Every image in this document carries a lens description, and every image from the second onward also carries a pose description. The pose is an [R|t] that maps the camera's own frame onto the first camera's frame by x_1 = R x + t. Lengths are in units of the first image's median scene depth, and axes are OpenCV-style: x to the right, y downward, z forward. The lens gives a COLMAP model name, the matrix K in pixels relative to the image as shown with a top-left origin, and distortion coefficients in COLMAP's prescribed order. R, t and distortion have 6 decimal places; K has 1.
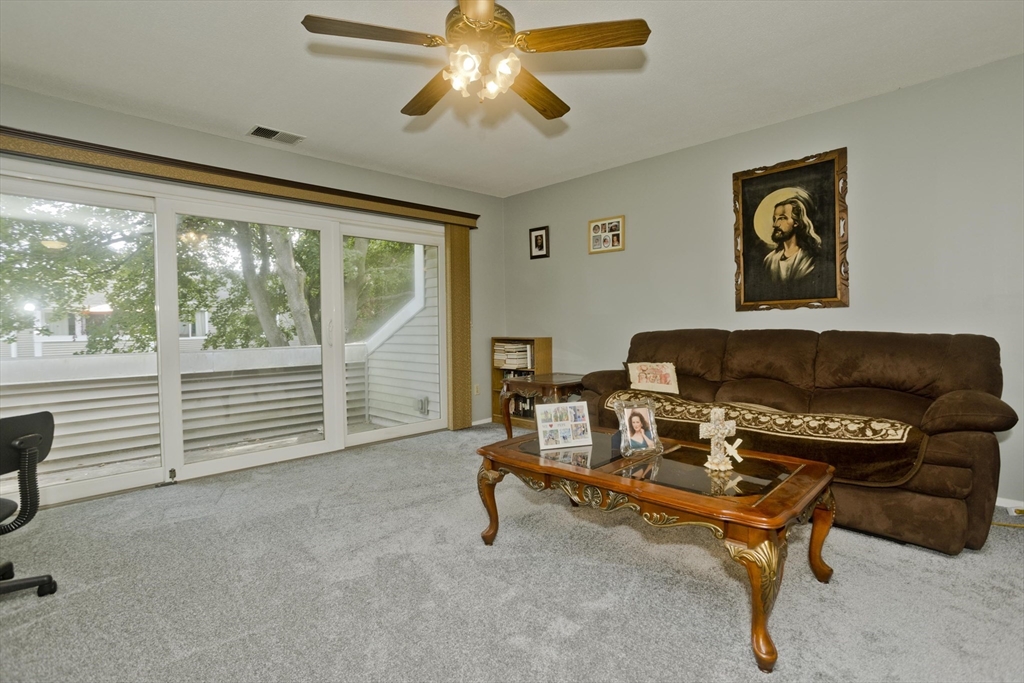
lens RADIAL K [[490.6, 0, 513.7], [0, 490.6, 336.9], [0, 0, 1]] dist [-0.050369, 0.030446]
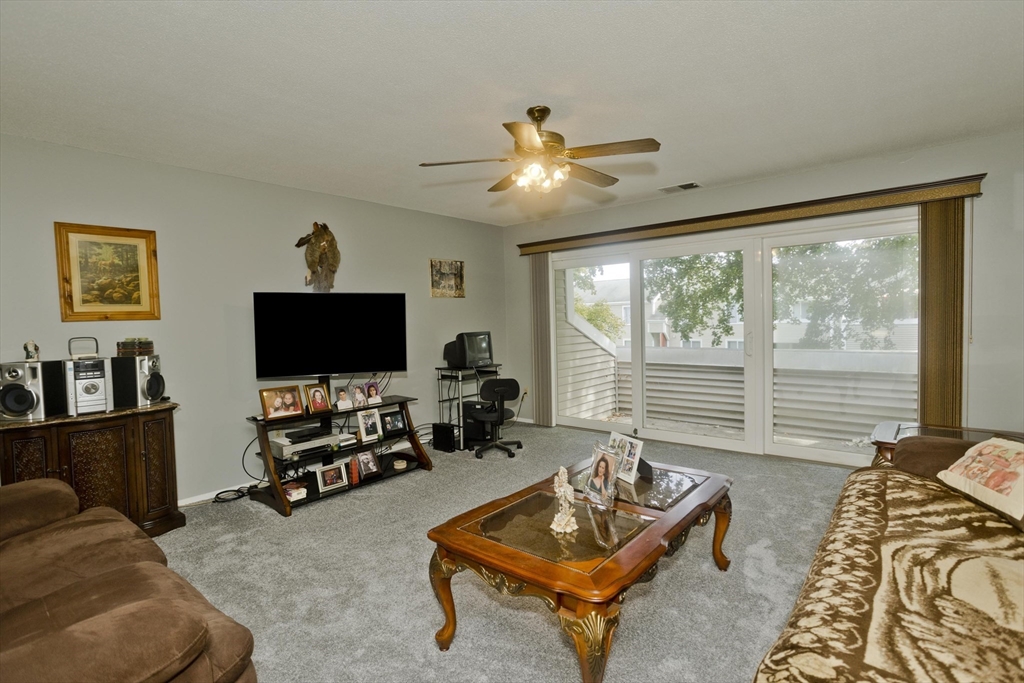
lens RADIAL K [[490.6, 0, 513.7], [0, 490.6, 336.9], [0, 0, 1]] dist [-0.050369, 0.030446]
pose [[0.089642, 0.045811, -0.994920, 0.773340], [-0.000306, 0.998943, 0.045969, -0.087589], [0.995974, -0.003817, 0.089562, 0.463864]]
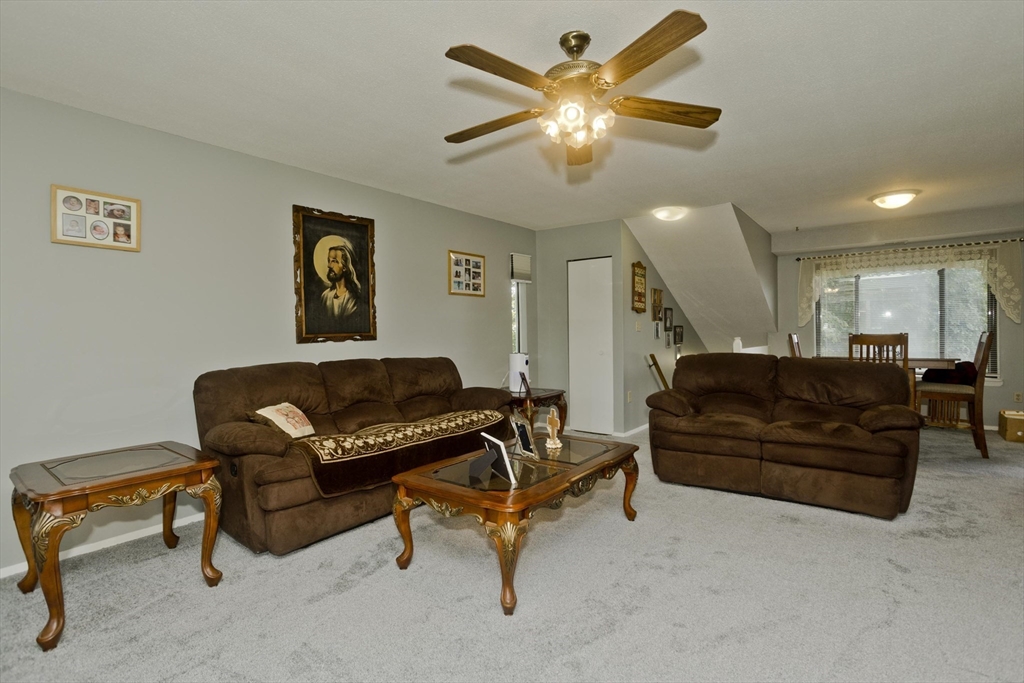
lens RADIAL K [[490.6, 0, 513.7], [0, 490.6, 336.9], [0, 0, 1]] dist [-0.050369, 0.030446]
pose [[-0.139592, 0.007047, 0.990184, -0.636316], [0.044634, 0.999003, -0.000817, -0.049318], [-0.989203, 0.044082, -0.139767, 0.758926]]
